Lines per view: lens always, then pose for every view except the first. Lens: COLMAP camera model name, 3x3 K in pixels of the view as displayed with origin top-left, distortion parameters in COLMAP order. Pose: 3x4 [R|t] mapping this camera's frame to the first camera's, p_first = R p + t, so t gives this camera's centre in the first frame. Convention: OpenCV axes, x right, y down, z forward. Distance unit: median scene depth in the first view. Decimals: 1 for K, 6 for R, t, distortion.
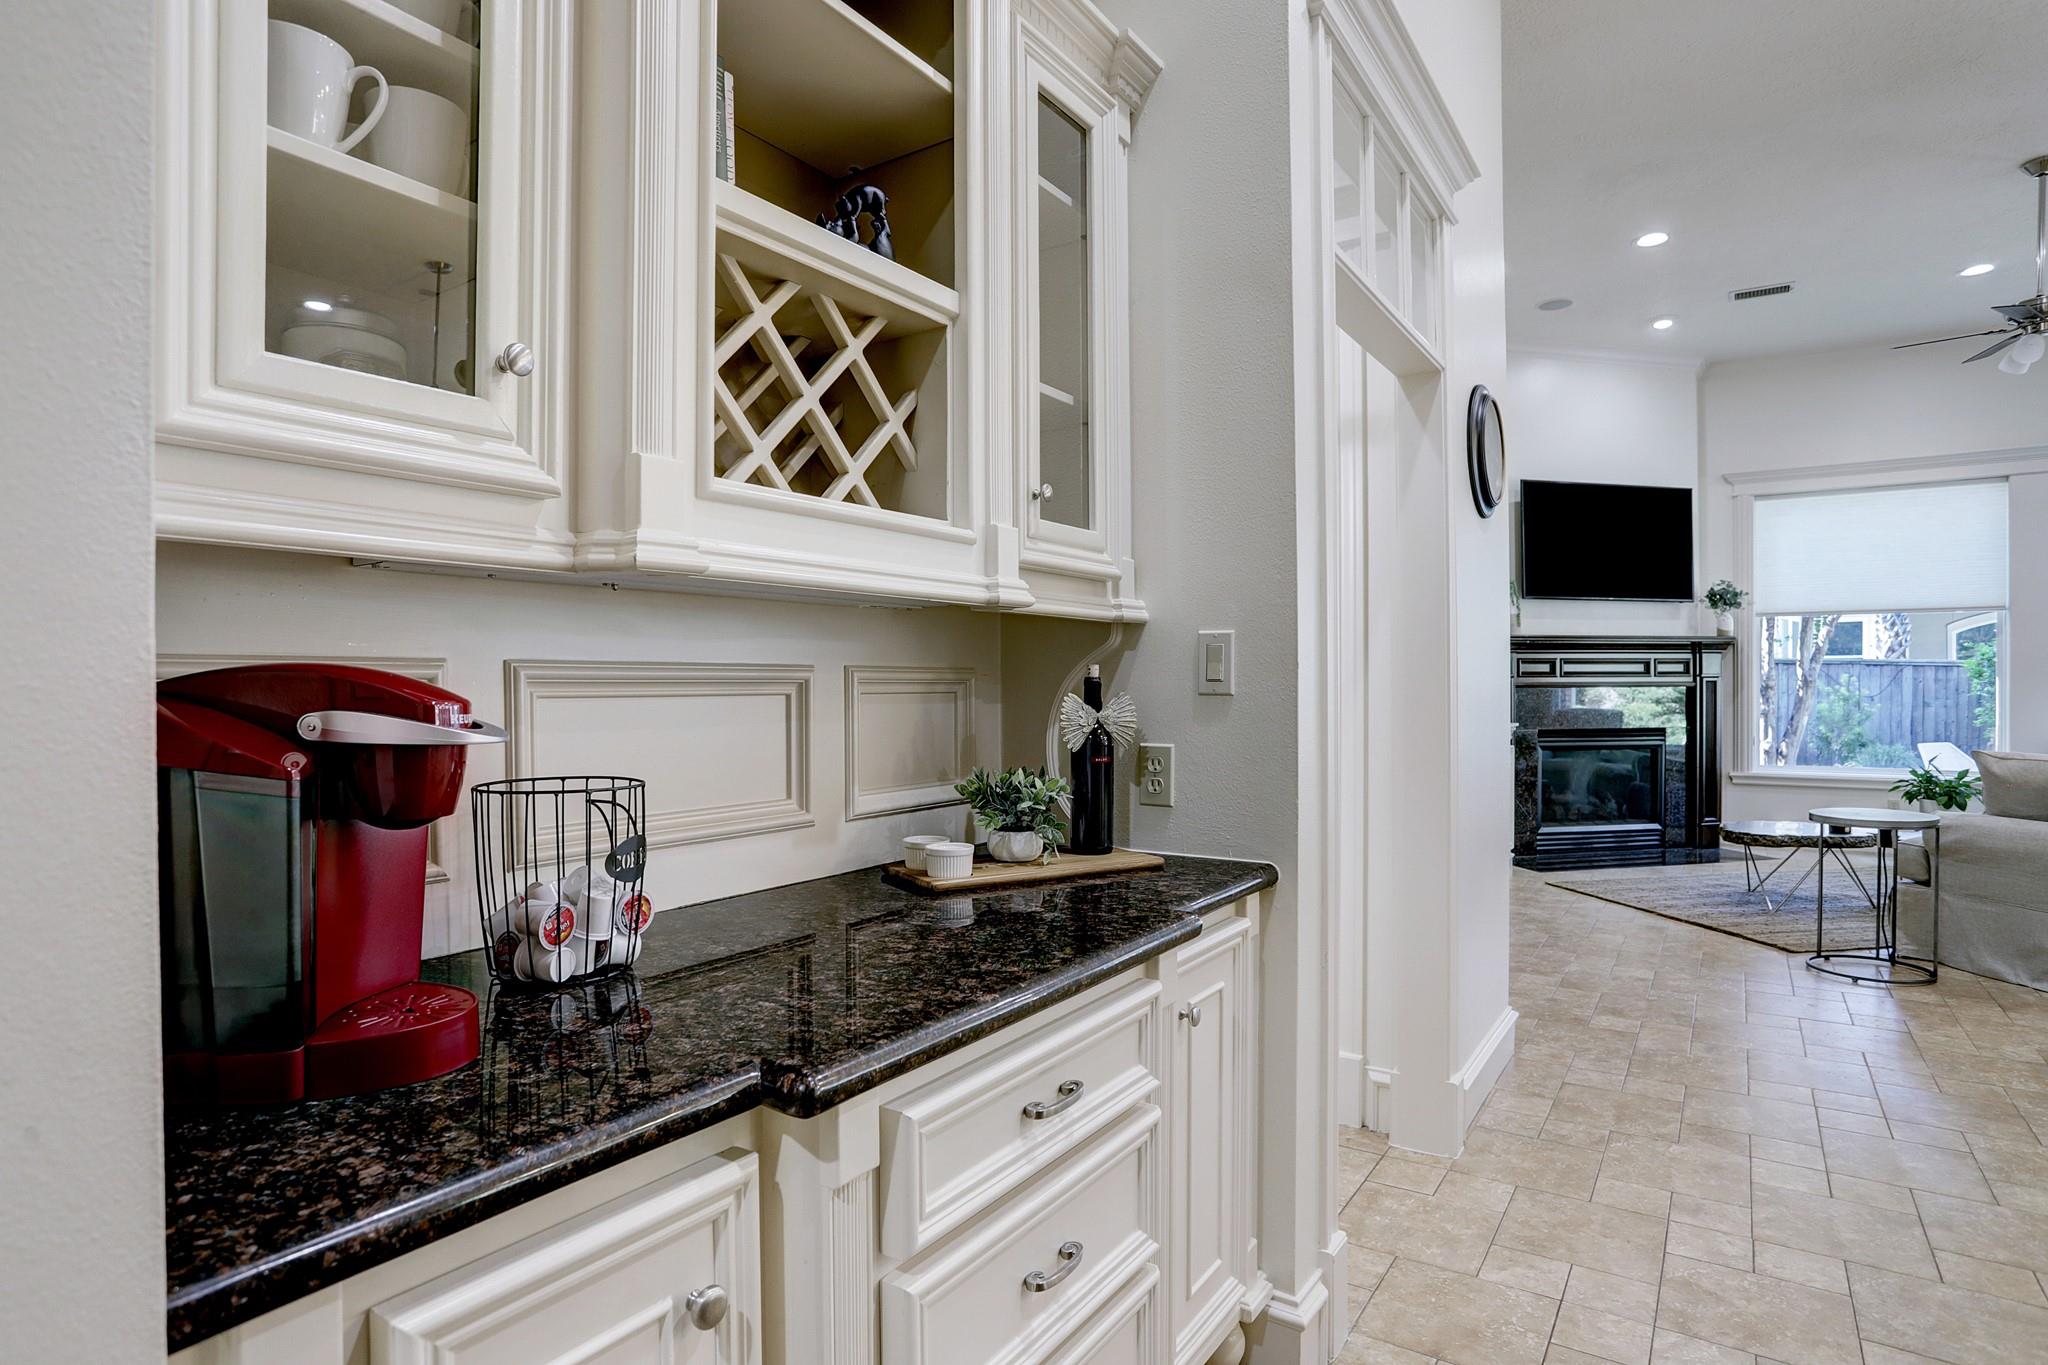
lens RADIAL K [[1111.0, 0, 1011.1], [0, 1111.0, 700.8], [0, 0, 1]] dist [-0.045412, 0.021520]
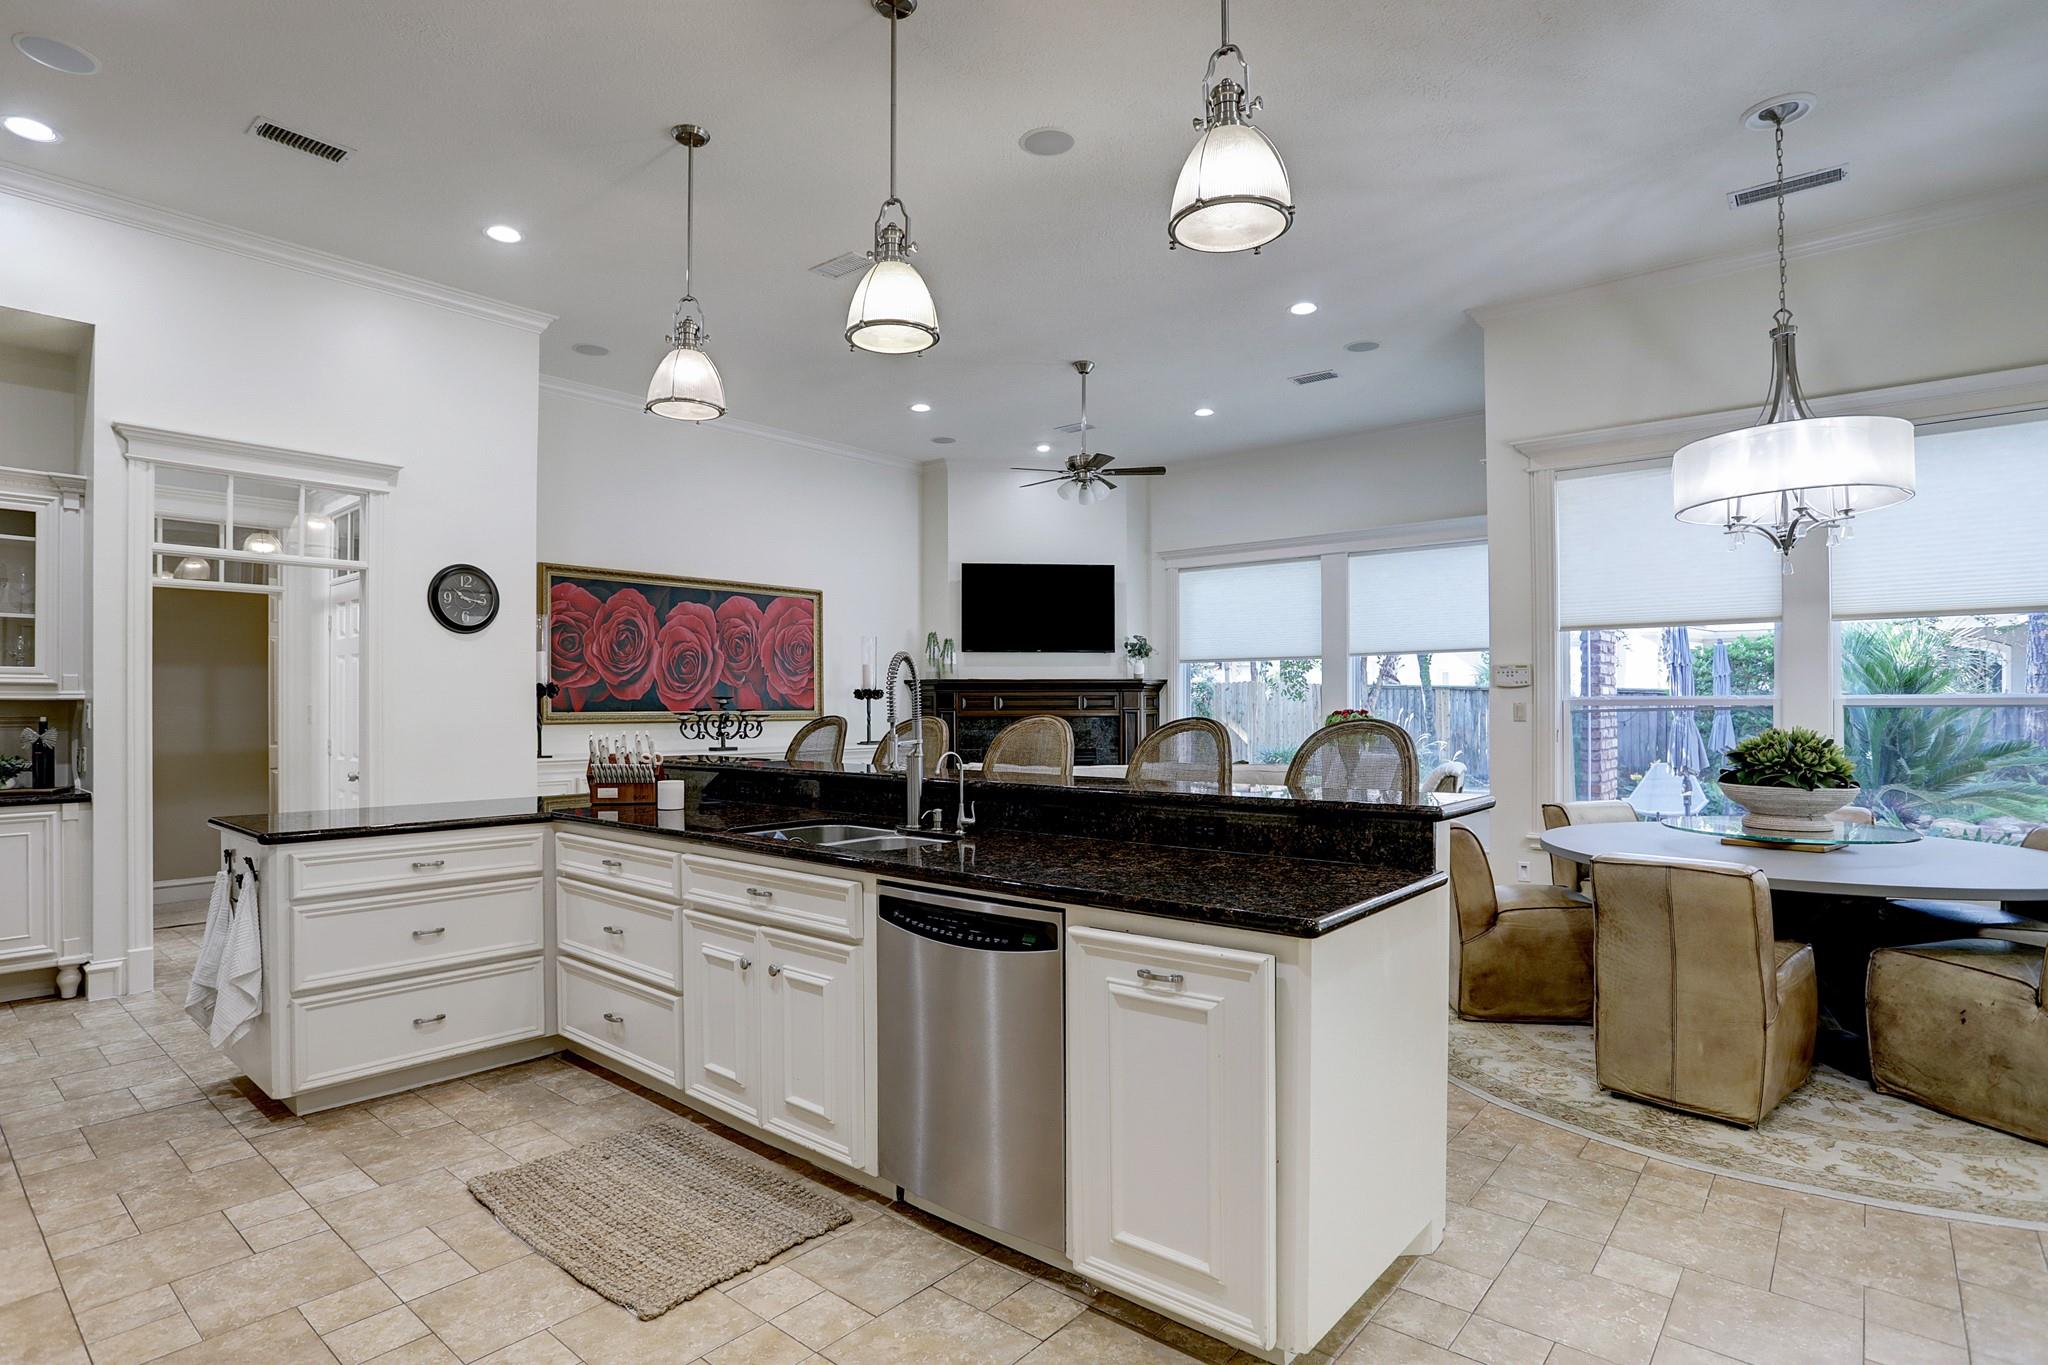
lens RADIAL K [[1037.4, 0, 1007.9], [0, 1037.4, 695.9], [0, 0, 1]] dist [-0.042019, 0.019129]
pose [[0.991351, 0.003829, -0.131182, 0.707290], [-0.006260, 0.999816, -0.018125, -0.014194], [0.131089, 0.018790, 0.991193, -0.271881]]
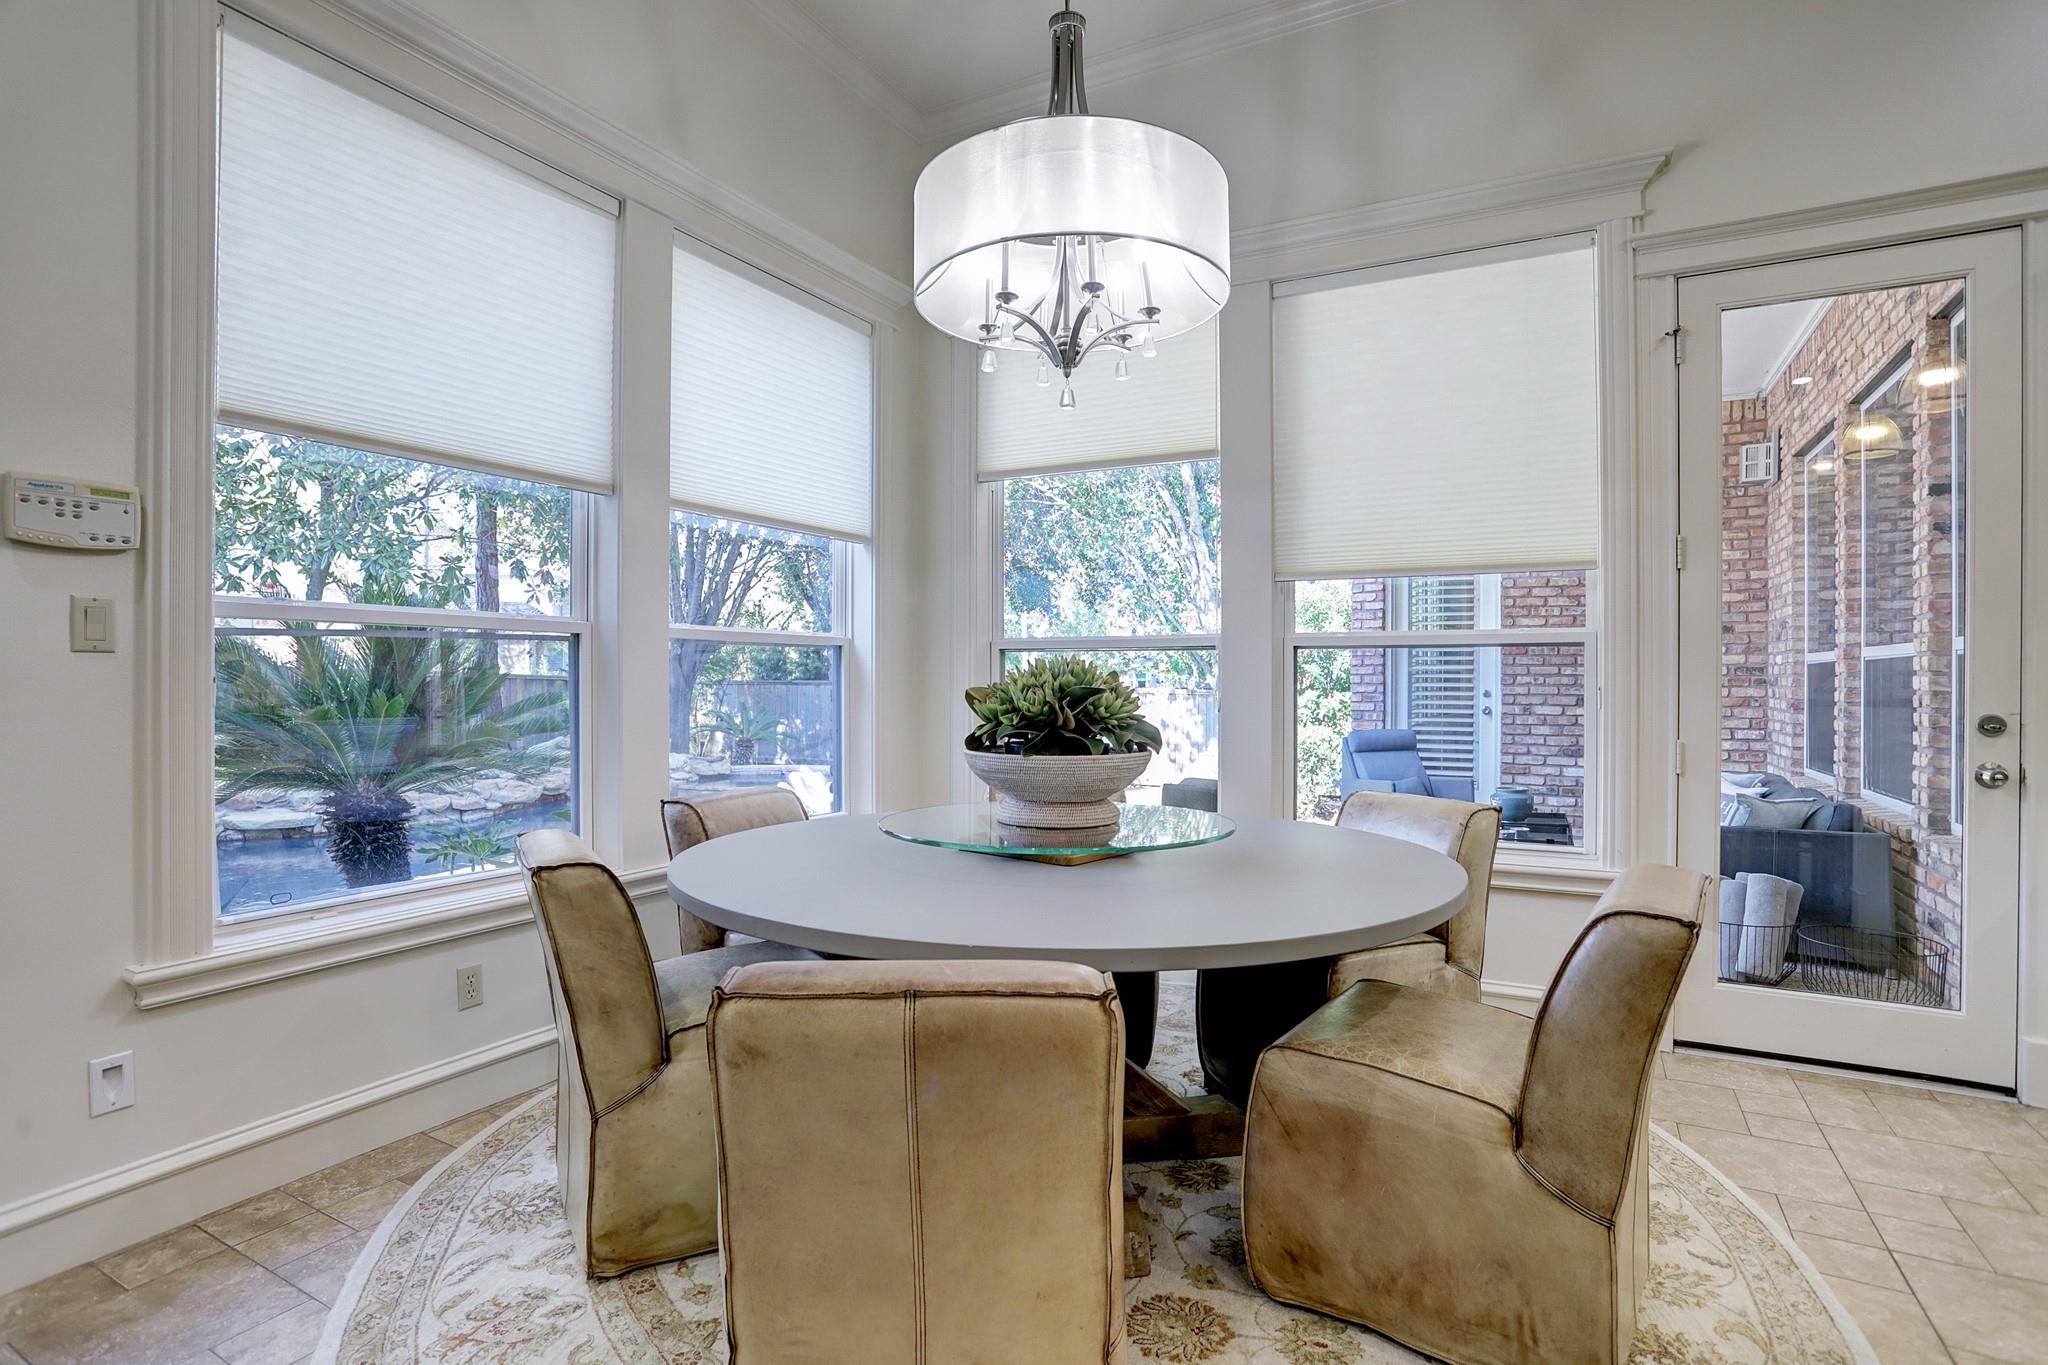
lens RADIAL K [[1037.4, 0, 1029.9], [0, 1037.4, 681.9], [0, 0, 1]] dist [-0.042019, 0.019129]
pose [[-0.071683, 0.005521, 0.997412, 0.707970], [0.007003, 0.999963, -0.005031, -0.000112], [-0.997403, 0.006624, -0.071719, 0.345520]]
